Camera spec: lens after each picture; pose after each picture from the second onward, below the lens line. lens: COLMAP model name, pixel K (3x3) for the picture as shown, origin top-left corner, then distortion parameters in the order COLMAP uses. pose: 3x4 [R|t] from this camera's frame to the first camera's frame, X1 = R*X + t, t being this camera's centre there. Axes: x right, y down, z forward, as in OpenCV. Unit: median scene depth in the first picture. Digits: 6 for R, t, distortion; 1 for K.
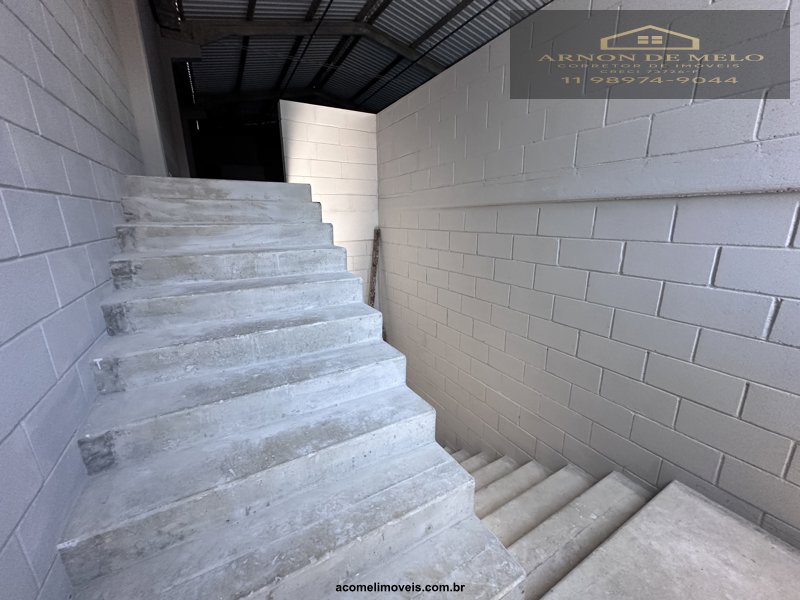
lens RADIAL K [[317.2, 0, 401.4], [0, 317.2, 298.0], [0, 0, 1]] dist [0.000905, -0.000572]
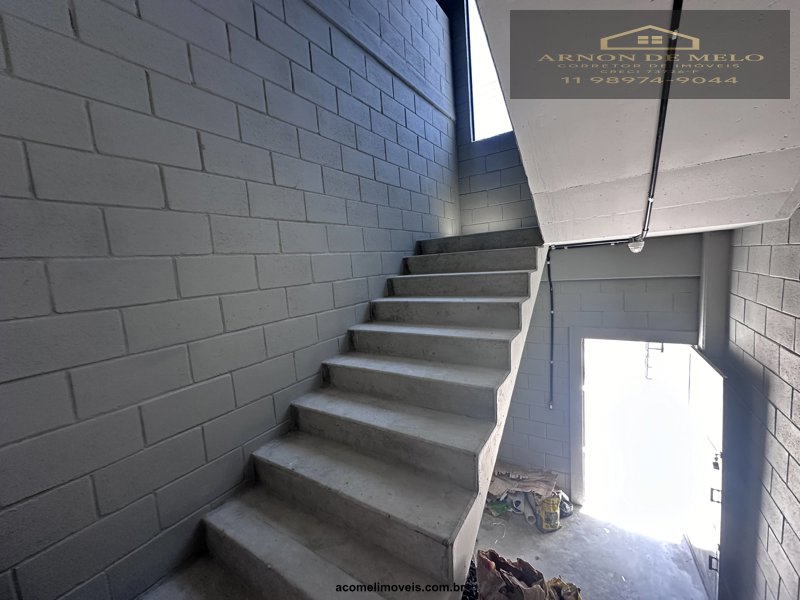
lens RADIAL K [[317.2, 0, 399.7], [0, 317.2, 299.7], [0, 0, 1]] dist [0.000905, -0.000572]
pose [[-0.456400, -0.057386, 0.887922, -0.561852], [0.297929, 0.930458, 0.213274, 0.343484], [-0.838414, 0.361876, -0.407564, 1.420174]]
